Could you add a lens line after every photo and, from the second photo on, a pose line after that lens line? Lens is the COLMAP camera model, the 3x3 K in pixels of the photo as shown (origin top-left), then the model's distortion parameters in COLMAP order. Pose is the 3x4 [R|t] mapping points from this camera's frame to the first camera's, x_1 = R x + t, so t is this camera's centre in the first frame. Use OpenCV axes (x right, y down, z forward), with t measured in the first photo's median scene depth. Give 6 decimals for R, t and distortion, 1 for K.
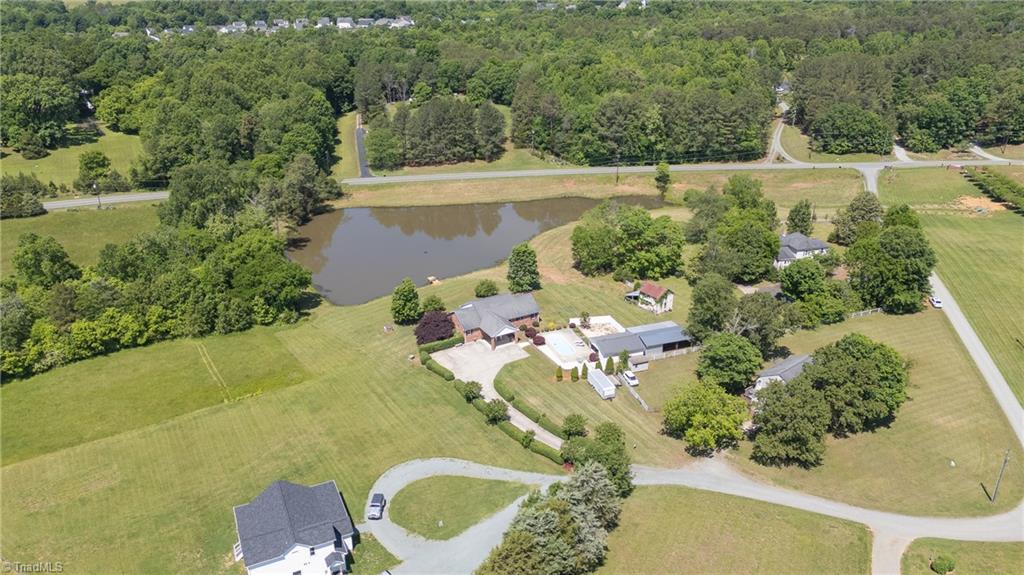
lens RADIAL K [[746.2, 0, 512.0], [0, 746.2, 287.5], [0, 0, 1]] dist [0.083887, -0.086251]
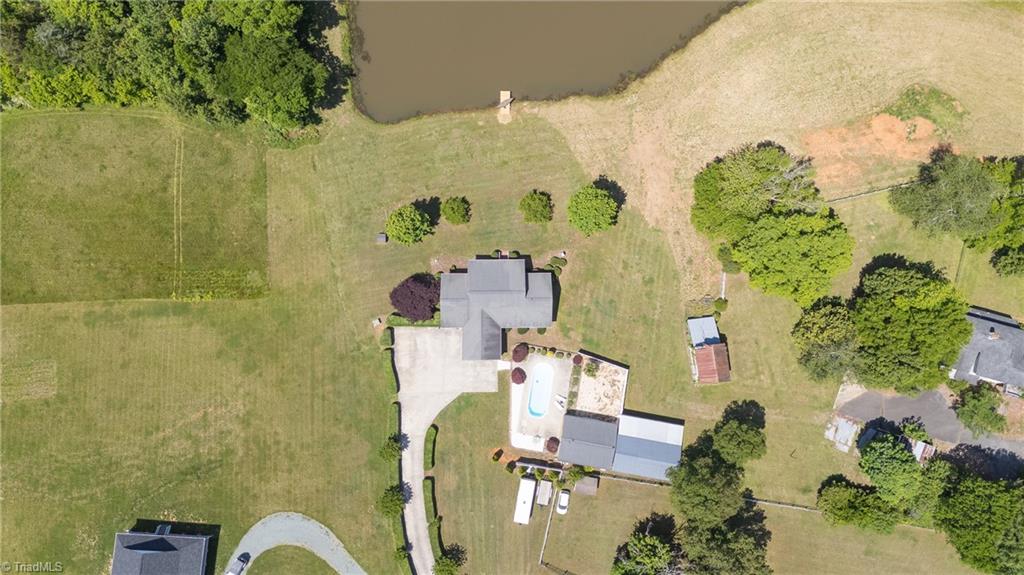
lens RADIAL K [[746.2, 0, 512.0], [0, 746.2, 287.5], [0, 0, 1]] dist [0.083887, -0.086251]
pose [[0.871653, 0.489920, -0.014138, -0.003759], [-0.224954, 0.425527, 0.876540, -0.393675], [0.435451, -0.760858, 0.481121, 0.380674]]
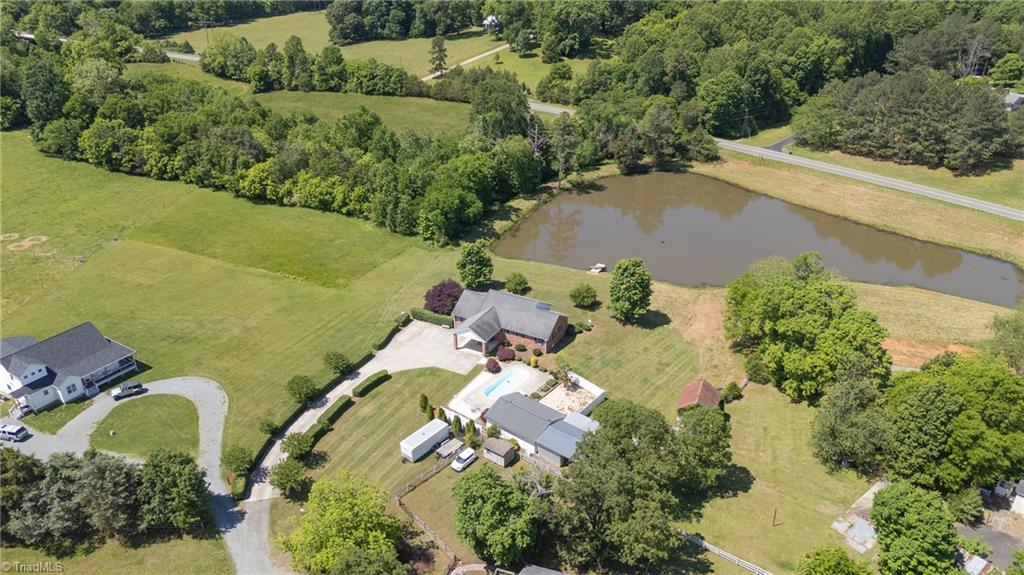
lens RADIAL K [[746.2, 0, 512.0], [0, 746.2, 287.5], [0, 0, 1]] dist [0.083887, -0.086251]
pose [[0.531608, 0.392593, -0.750509, 0.338576], [-0.339768, 0.910516, 0.235625, -0.109301], [0.775855, 0.129739, 0.617428, 0.296620]]
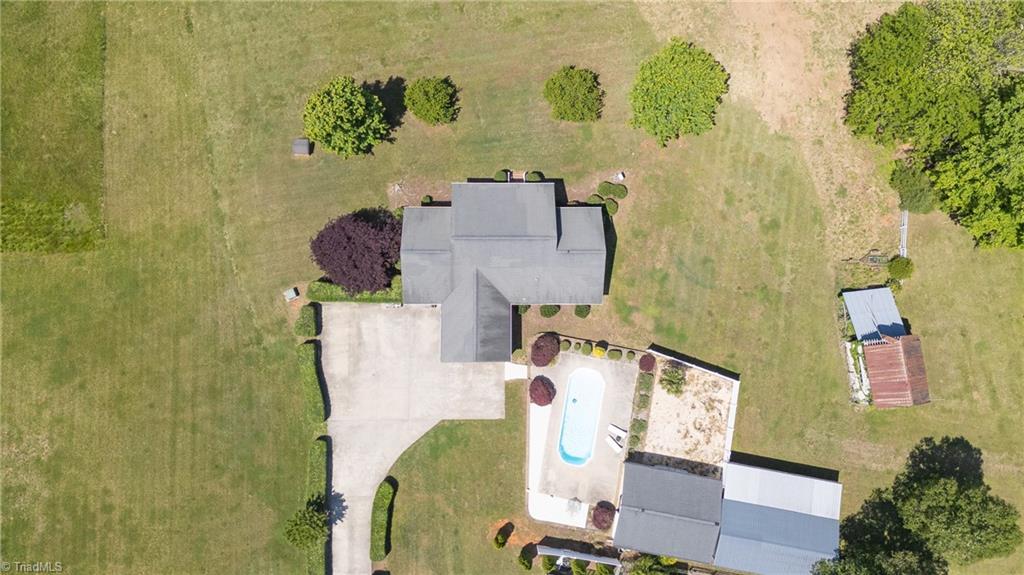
lens RADIAL K [[746.2, 0, 512.0], [0, 746.2, 287.5], [0, 0, 1]] dist [0.083887, -0.086251]
pose [[0.869033, 0.494516, -0.015347, -0.002738], [-0.224228, 0.421316, 0.878758, -0.204133], [0.441025, -0.760228, 0.477022, 0.463326]]
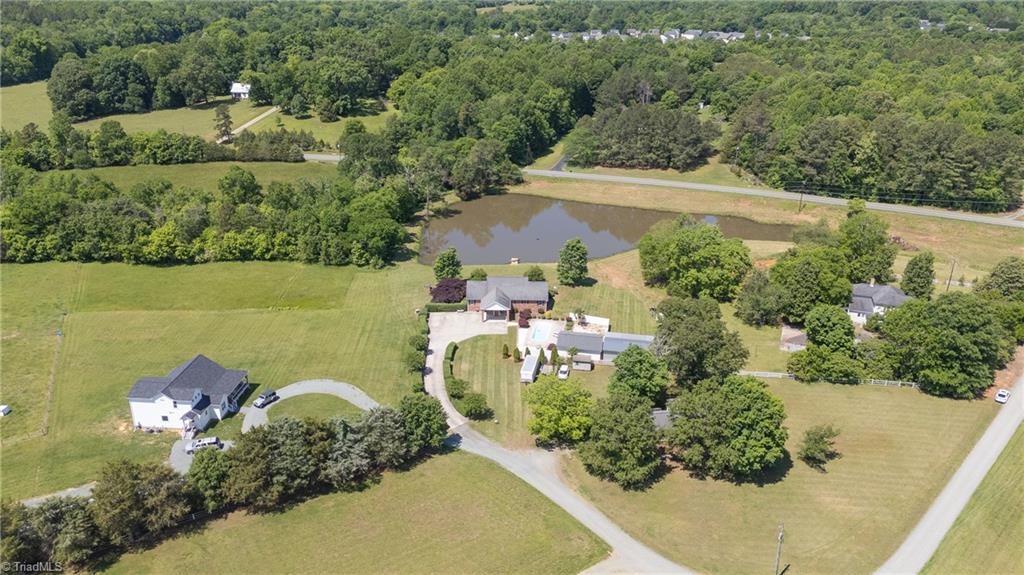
lens RADIAL K [[746.2, 0, 512.0], [0, 746.2, 287.5], [0, 0, 1]] dist [0.083887, -0.086251]
pose [[0.868085, 0.204304, -0.452425, 0.276636], [-0.211917, 0.976681, 0.034433, -0.006329], [0.448909, 0.065986, 0.891138, 0.027067]]
